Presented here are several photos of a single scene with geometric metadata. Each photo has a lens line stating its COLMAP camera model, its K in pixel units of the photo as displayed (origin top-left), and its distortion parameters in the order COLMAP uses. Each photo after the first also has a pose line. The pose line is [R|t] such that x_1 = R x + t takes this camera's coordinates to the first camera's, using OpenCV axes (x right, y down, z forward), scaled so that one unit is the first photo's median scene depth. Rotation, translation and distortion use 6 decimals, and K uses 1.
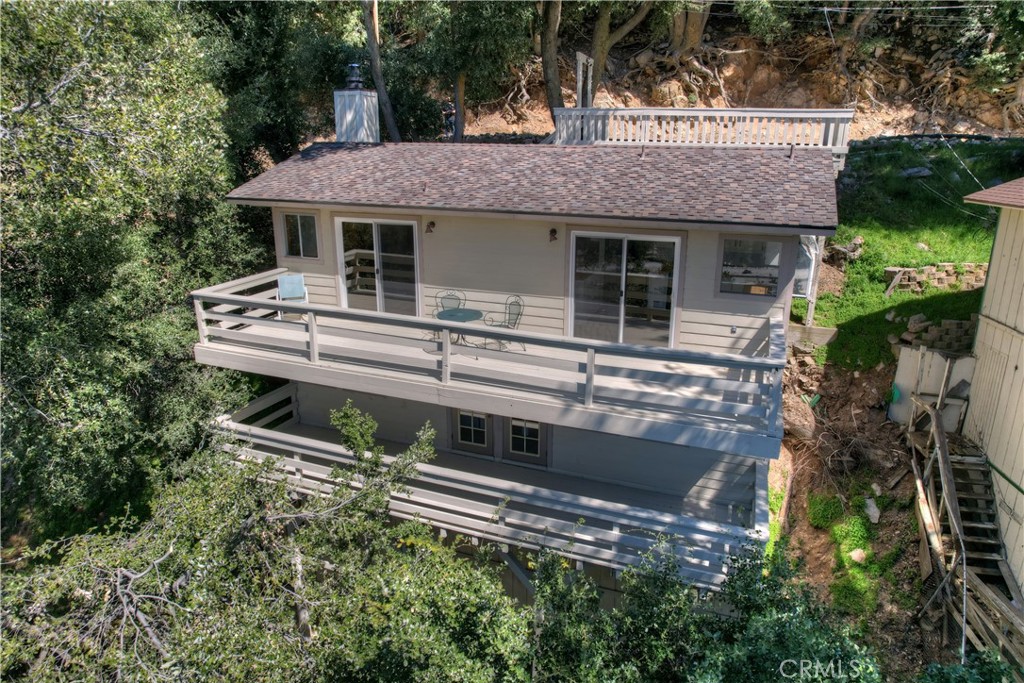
lens RADIAL K [[659.8, 0, 512.3], [0, 659.8, 344.0], [0, 0, 1]] dist [-0.033958, 0.017737]
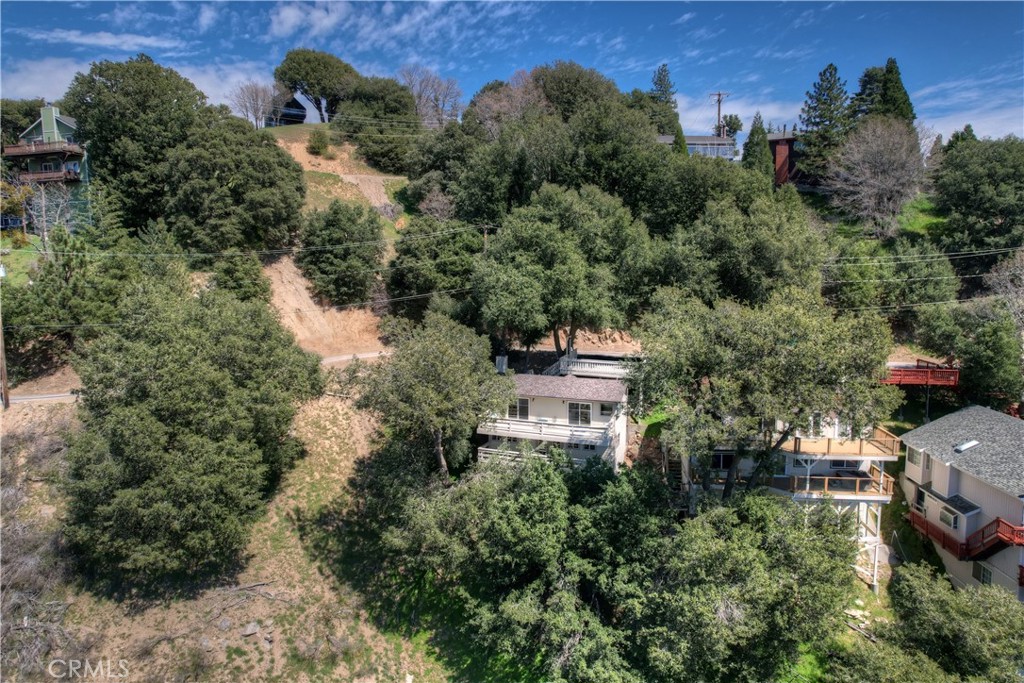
lens RADIAL K [[659.8, 0, 515.6], [0, 659.8, 338.4], [0, 0, 1]] dist [-0.033958, 0.017737]
pose [[0.999385, -0.003768, 0.034862, -0.333813], [0.010248, 0.982188, -0.187623, 0.193512], [-0.033534, 0.187865, 0.981622, -2.758723]]
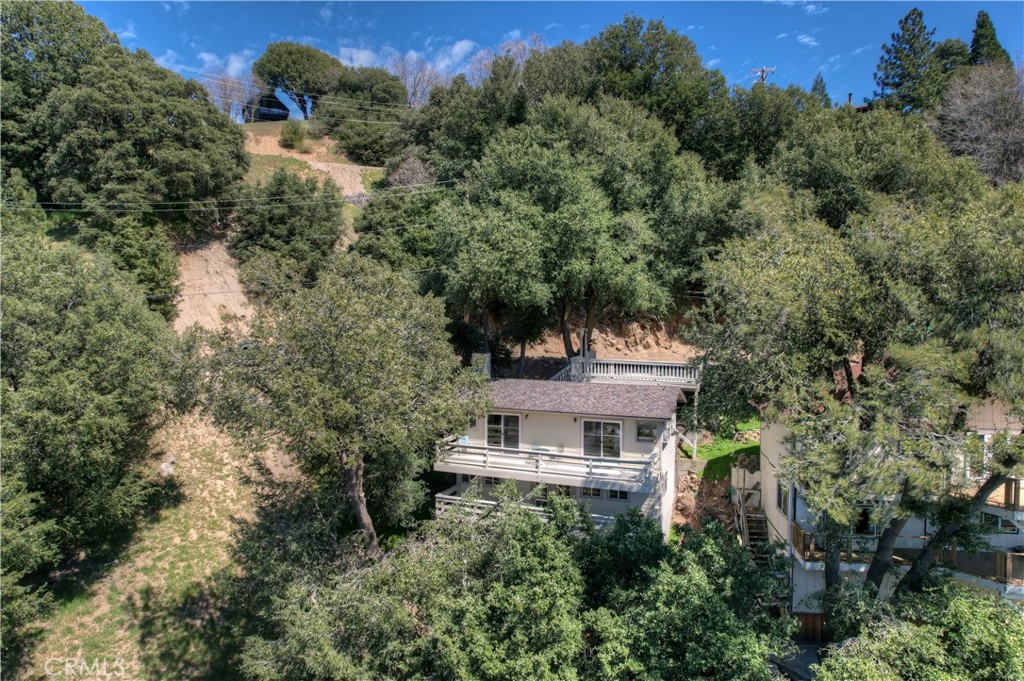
lens RADIAL K [[659.8, 0, 508.6], [0, 659.8, 345.0], [0, 0, 1]] dist [-0.033958, 0.017737]
pose [[1.000000, -0.000499, 0.000053, -0.171101], [0.000497, 0.969367, -0.245617, 0.160669], [0.000072, 0.245617, 0.969367, -1.366297]]
